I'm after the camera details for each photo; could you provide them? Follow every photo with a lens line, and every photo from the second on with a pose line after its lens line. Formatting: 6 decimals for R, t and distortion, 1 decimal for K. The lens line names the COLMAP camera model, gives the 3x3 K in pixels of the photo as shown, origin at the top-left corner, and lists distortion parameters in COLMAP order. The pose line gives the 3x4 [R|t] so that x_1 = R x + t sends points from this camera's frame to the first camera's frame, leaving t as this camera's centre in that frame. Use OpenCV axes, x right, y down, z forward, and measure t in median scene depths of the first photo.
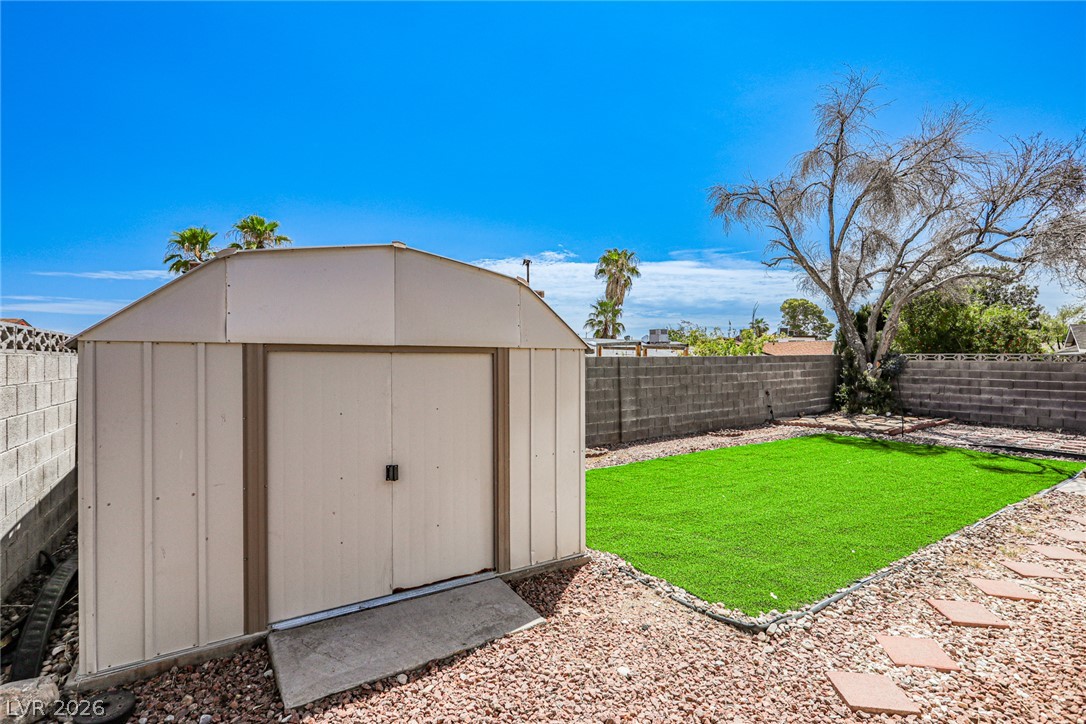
lens RADIAL K [[542.7, 0, 543.7], [0, 542.7, 363.5], [0, 0, 1]] dist [0.003122, -0.000007]
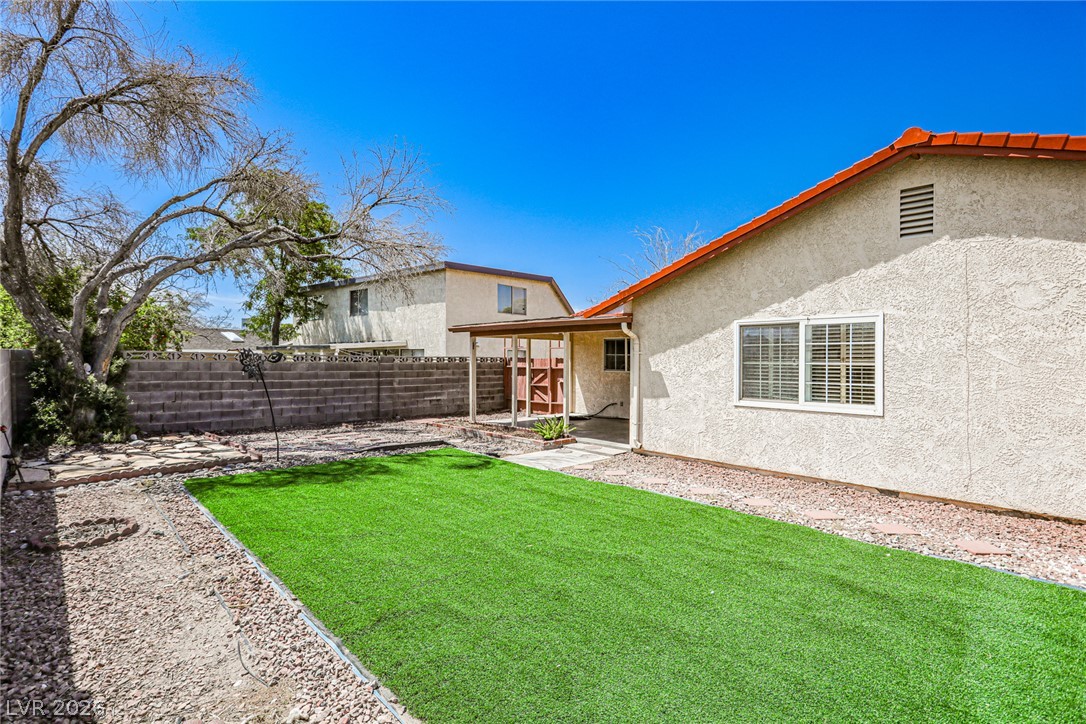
lens RADIAL K [[542.7, 0, 543.1], [0, 542.7, 359.9], [0, 0, 1]] dist [0.003122, -0.000007]
pose [[-0.164534, -0.001298, 0.986371, -0.143030], [-0.000915, 0.999999, 0.001163, -0.007285], [-0.986371, -0.000711, -0.164535, 0.625774]]
